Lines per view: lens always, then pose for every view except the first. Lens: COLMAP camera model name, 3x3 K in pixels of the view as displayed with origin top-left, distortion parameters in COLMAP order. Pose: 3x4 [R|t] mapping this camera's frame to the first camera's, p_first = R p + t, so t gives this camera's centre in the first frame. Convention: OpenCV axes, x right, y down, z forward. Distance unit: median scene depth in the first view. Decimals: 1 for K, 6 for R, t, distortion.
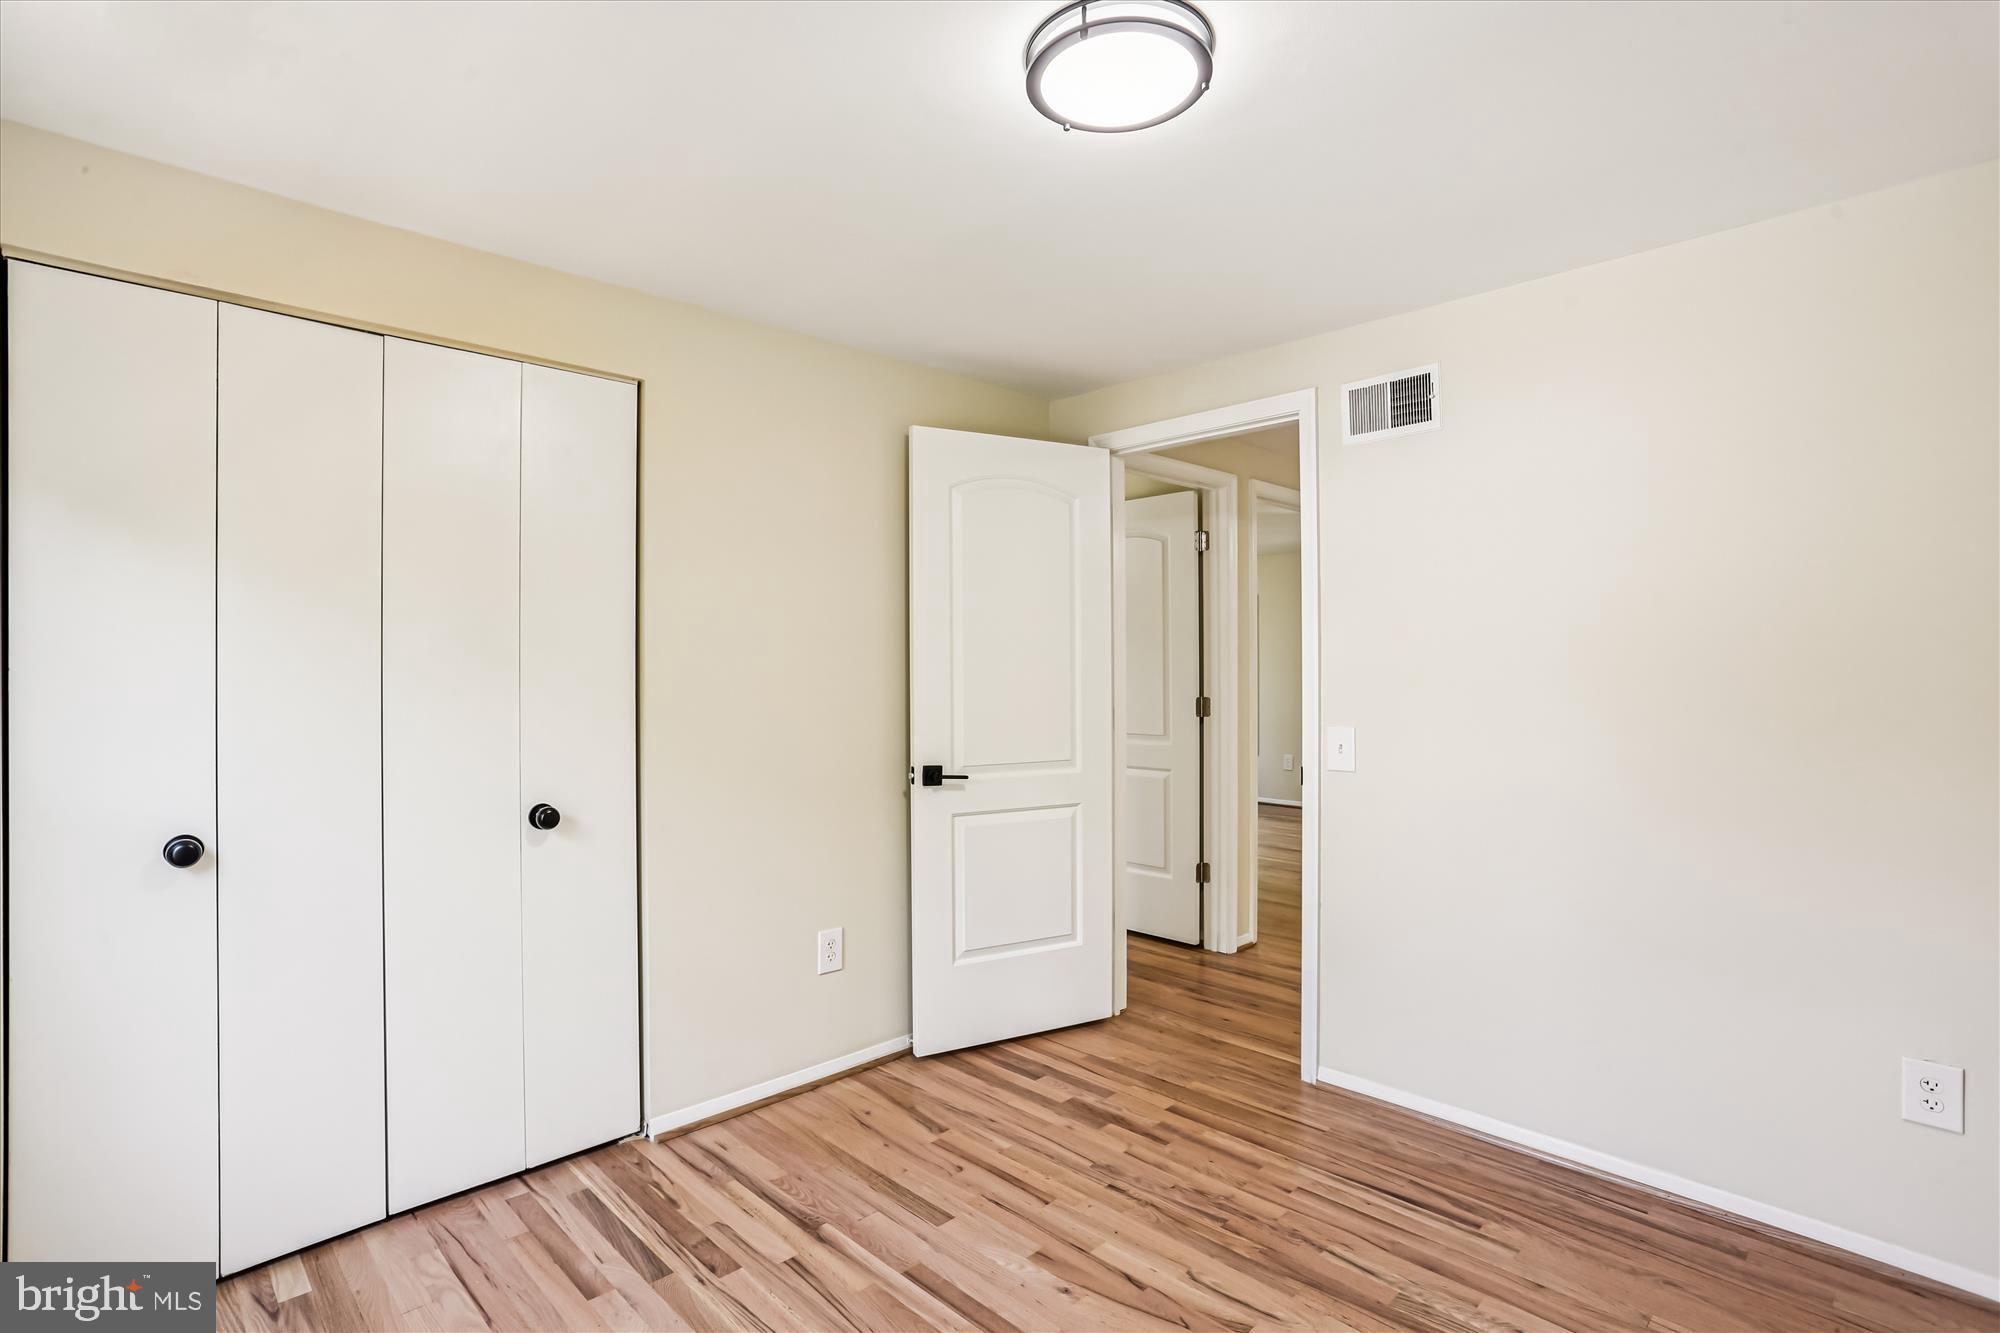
lens RADIAL K [[974.3, 0, 1001.8], [0, 974.3, 659.0], [0, 0, 1]] dist [-0.034870, 0.012445]
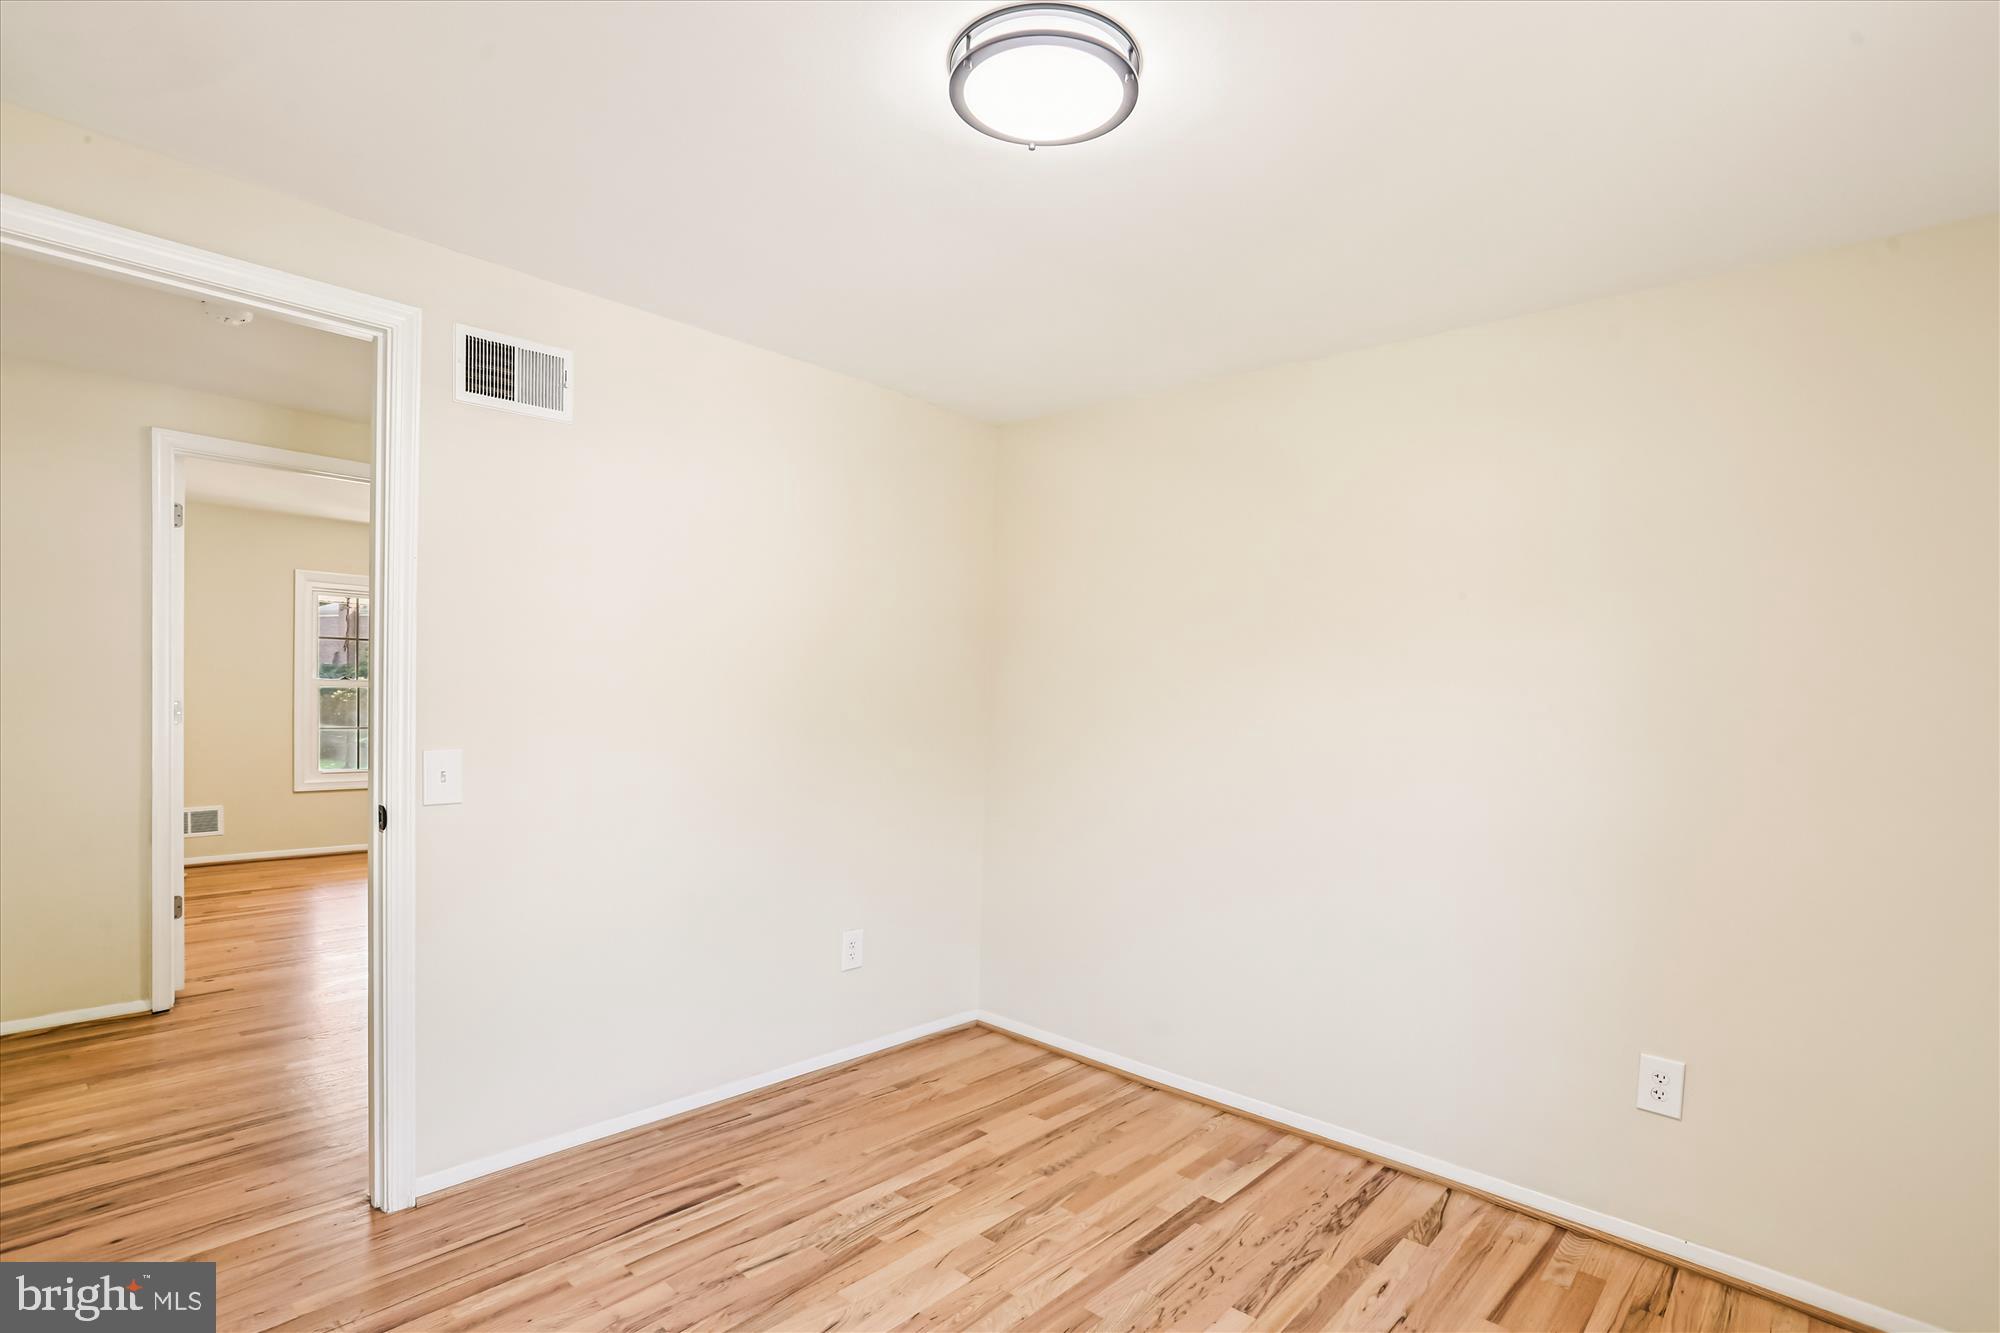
lens RADIAL K [[974.3, 0, 1007.7], [0, 974.3, 704.5], [0, 0, 1]] dist [-0.034870, 0.012445]
pose [[-0.058270, -0.018628, 0.998127, -0.600027], [-0.041087, 0.999023, 0.016246, 0.000723], [-0.997455, -0.040063, -0.058979, 0.732977]]
